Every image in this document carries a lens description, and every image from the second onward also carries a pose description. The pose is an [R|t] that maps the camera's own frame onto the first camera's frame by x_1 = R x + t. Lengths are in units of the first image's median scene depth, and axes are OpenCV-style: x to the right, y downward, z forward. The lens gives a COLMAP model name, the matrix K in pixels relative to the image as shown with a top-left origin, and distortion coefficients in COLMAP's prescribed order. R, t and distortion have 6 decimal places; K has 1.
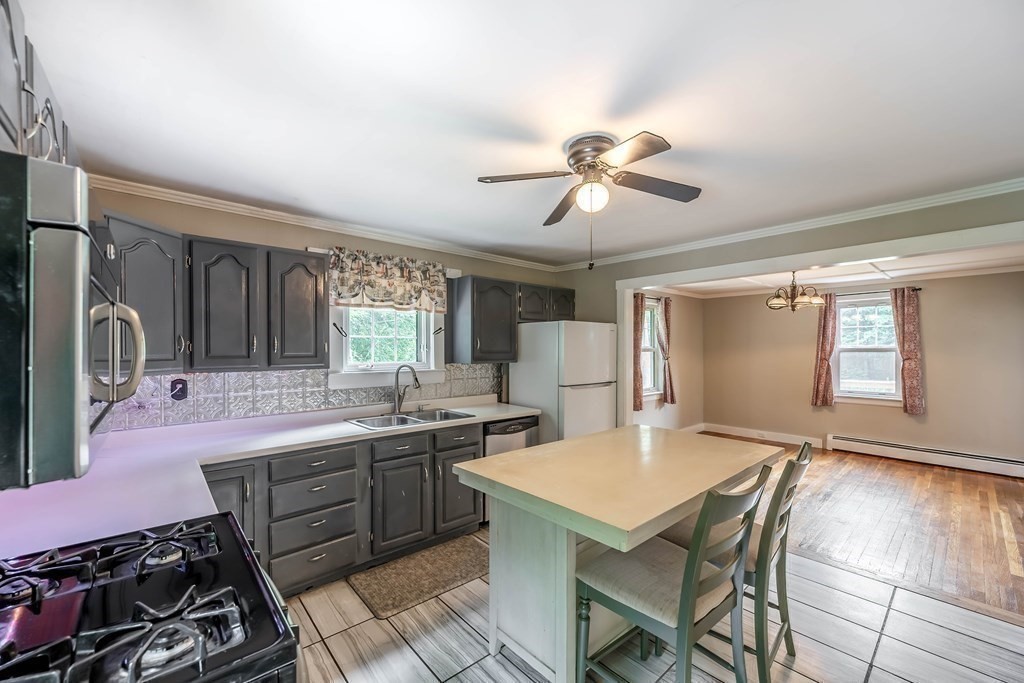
lens RADIAL K [[415.5, 0, 507.3], [0, 415.5, 349.1], [0, 0, 1]] dist [-0.007546, 0.000105]
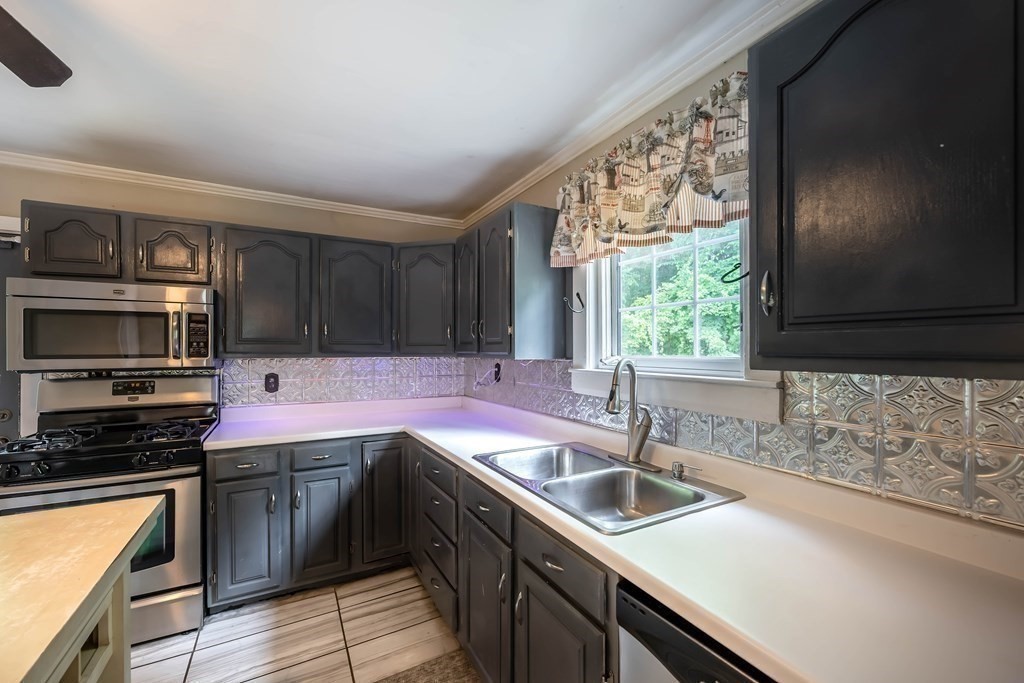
lens RADIAL K [[415.5, 0, 507.3], [0, 415.5, 349.1], [0, 0, 1]] dist [-0.007546, 0.000105]
pose [[-0.228647, -0.000454, -0.973509, 0.151650], [-0.003291, 0.999995, 0.000307, 0.016274], [0.973504, 0.003274, -0.228647, 0.625307]]
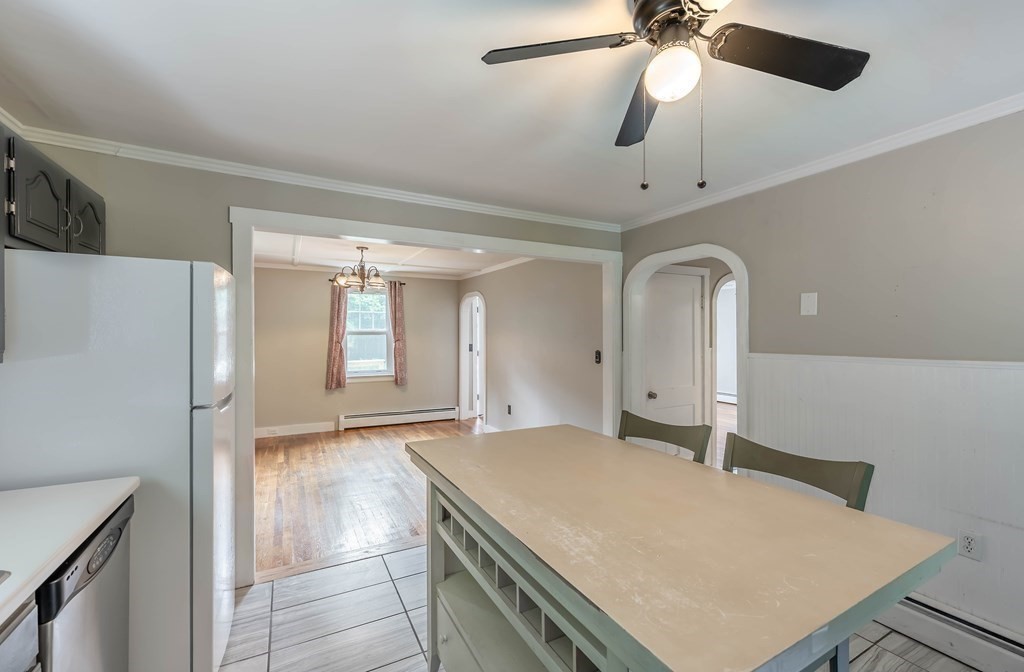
lens RADIAL K [[424.1, 0, 512.0], [0, 424.1, 336.0], [0, 0, 1]] dist [0.000501, 0.000064]
pose [[0.226632, -0.004497, 0.973970, -0.166824], [0.002733, 0.999988, 0.003981, 0.007102], [-0.973977, 0.001760, 0.226642, 0.391881]]
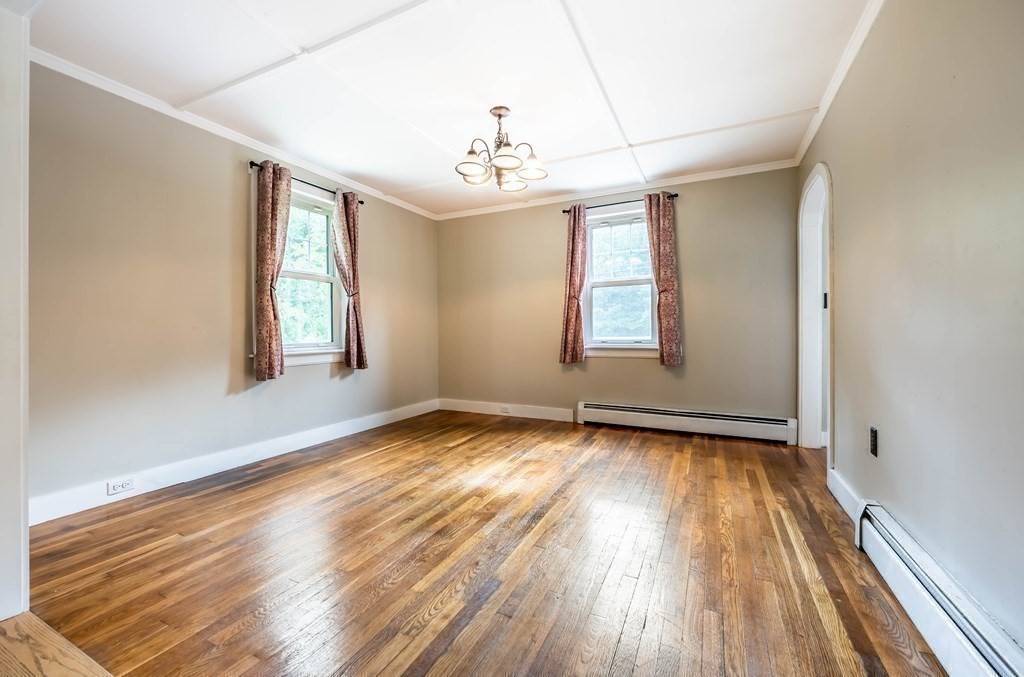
lens RADIAL K [[420.8, 0, 505.9], [0, 420.8, 333.5], [0, 0, 1]] dist [-0.001883, -0.000109]
pose [[0.925407, -0.004042, 0.378954, 0.430109], [0.006218, 0.999970, -0.004518, 0.100962], [-0.378924, 0.006537, 0.925405, 0.418412]]
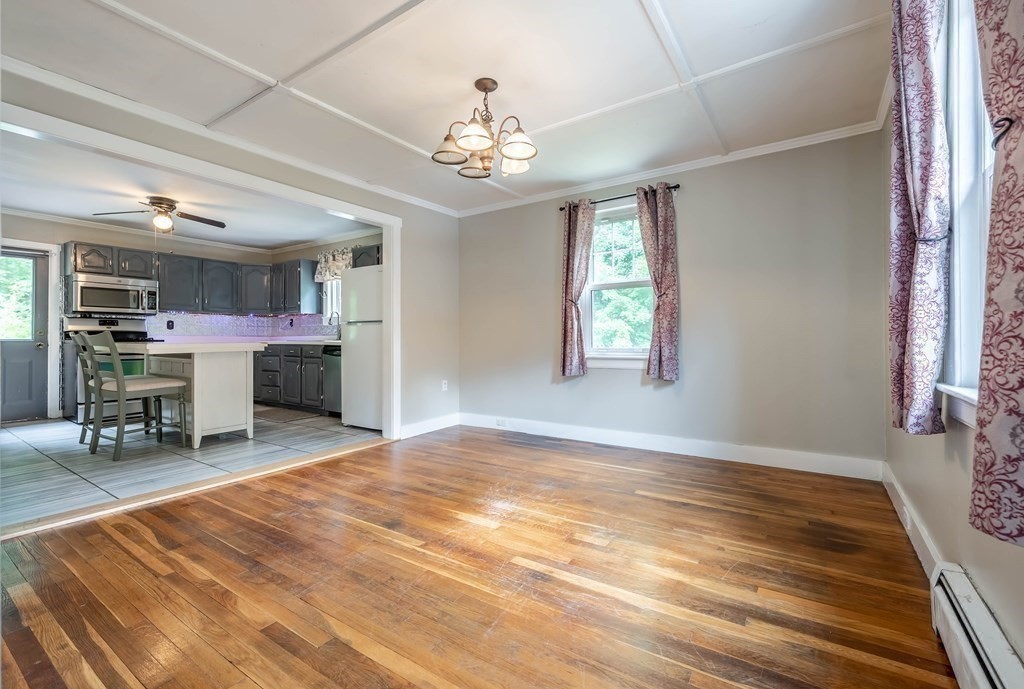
lens RADIAL K [[440.8, 0, 514.0], [0, 440.8, 336.4], [0, 0, 1]] dist [0.013286, -0.000199]
pose [[0.248225, -0.007438, -0.968674, 1.076831], [-0.002897, 0.999960, -0.008421, 0.097599], [0.968698, 0.004896, 0.248193, 0.806014]]
